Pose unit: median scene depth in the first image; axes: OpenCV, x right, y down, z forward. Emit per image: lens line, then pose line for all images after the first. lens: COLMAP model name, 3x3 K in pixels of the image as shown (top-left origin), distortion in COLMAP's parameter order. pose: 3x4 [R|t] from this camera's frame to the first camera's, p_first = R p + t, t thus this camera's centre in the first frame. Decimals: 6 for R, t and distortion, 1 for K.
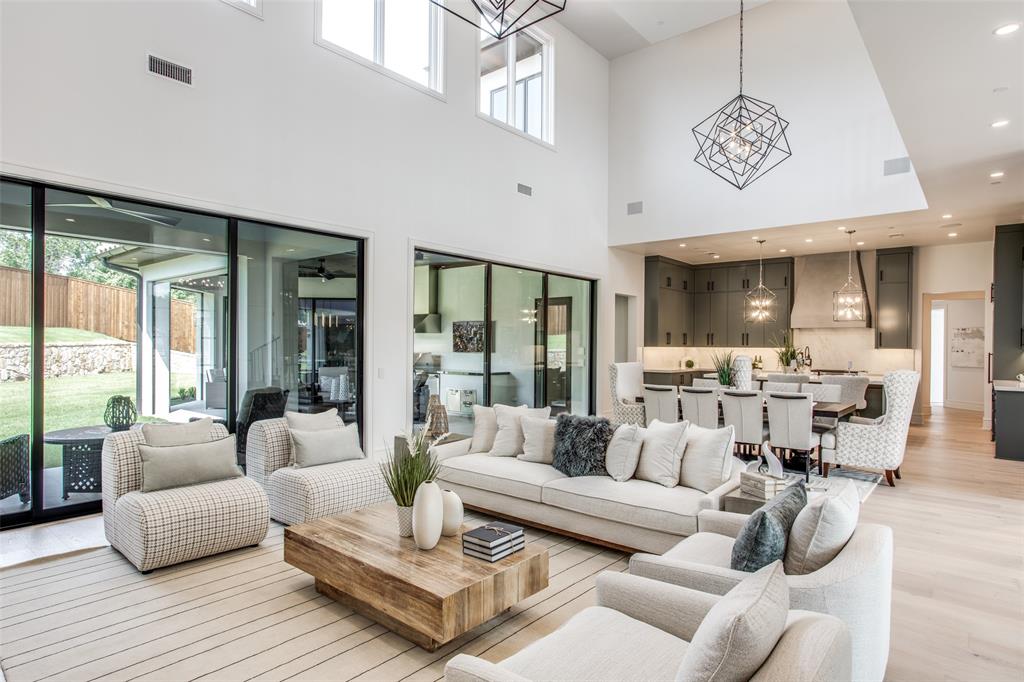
lens RADIAL K [[576.5, 0, 510.9], [0, 576.5, 346.2], [0, 0, 1]] dist [-0.002041, -0.000462]
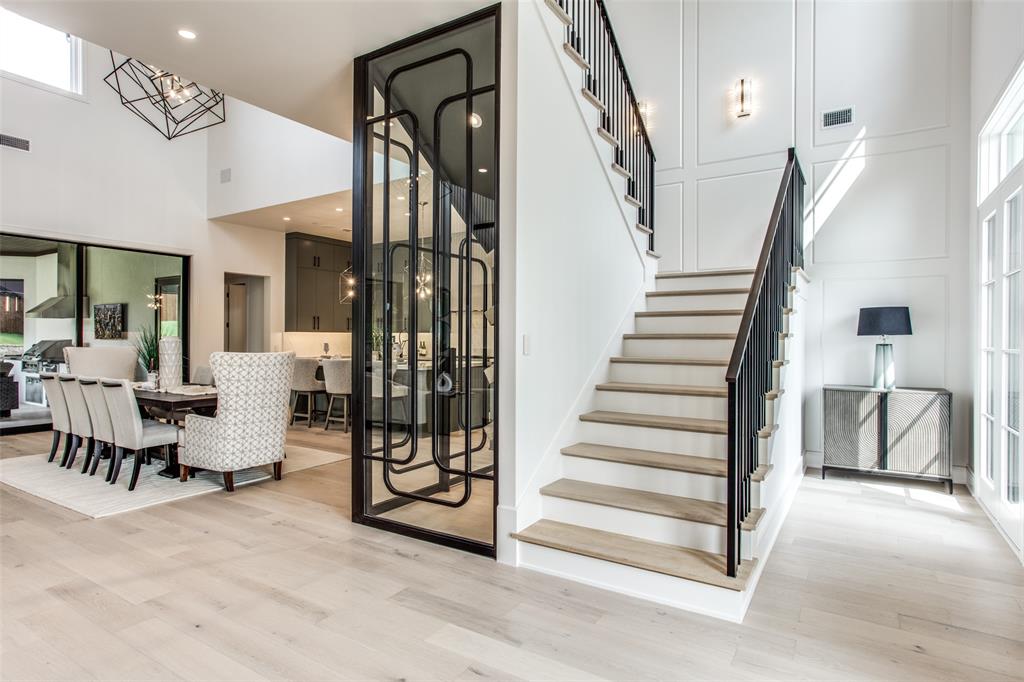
lens RADIAL K [[576.5, 0, 510.9], [0, 576.5, 346.2], [0, 0, 1]] dist [-0.002041, -0.000462]
pose [[0.994228, -0.003821, 0.107221, 0.584298], [0.002387, 0.999906, 0.013502, 0.013822], [-0.107262, -0.013168, 0.994144, 0.069496]]
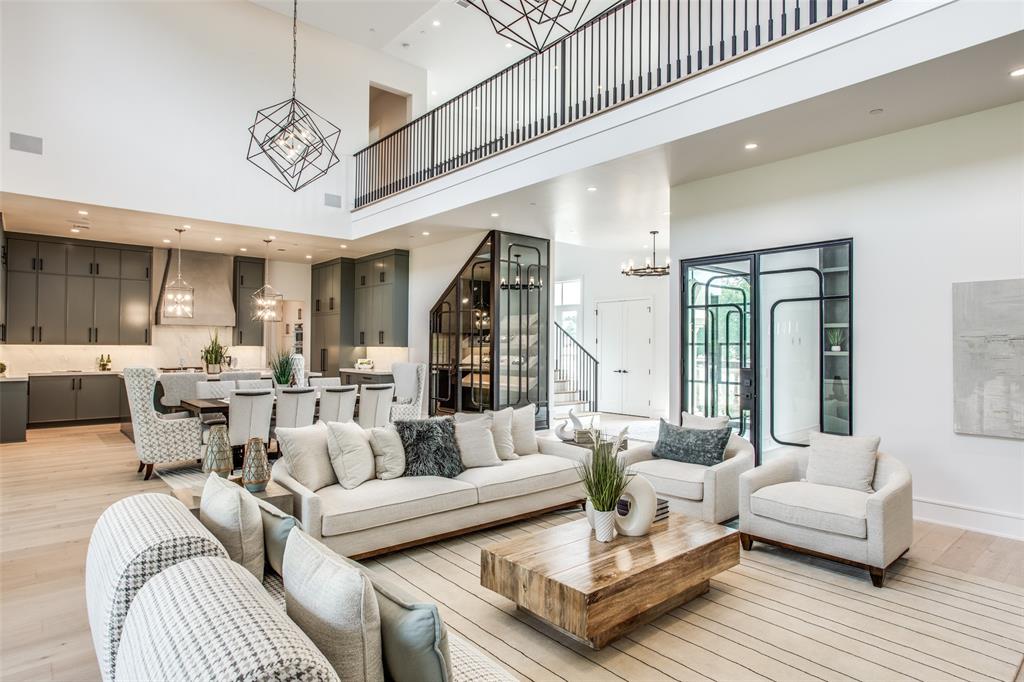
lens RADIAL K [[545.2, 0, 544.8], [0, 545.2, 340.6], [0, 0, 1]] dist [-0.003998, -0.001470]
pose [[0.131032, 0.005968, 0.991360, -0.337976], [-0.005455, 0.999971, -0.005299, -0.003397], [-0.991363, -0.004714, 0.131060, 0.294446]]
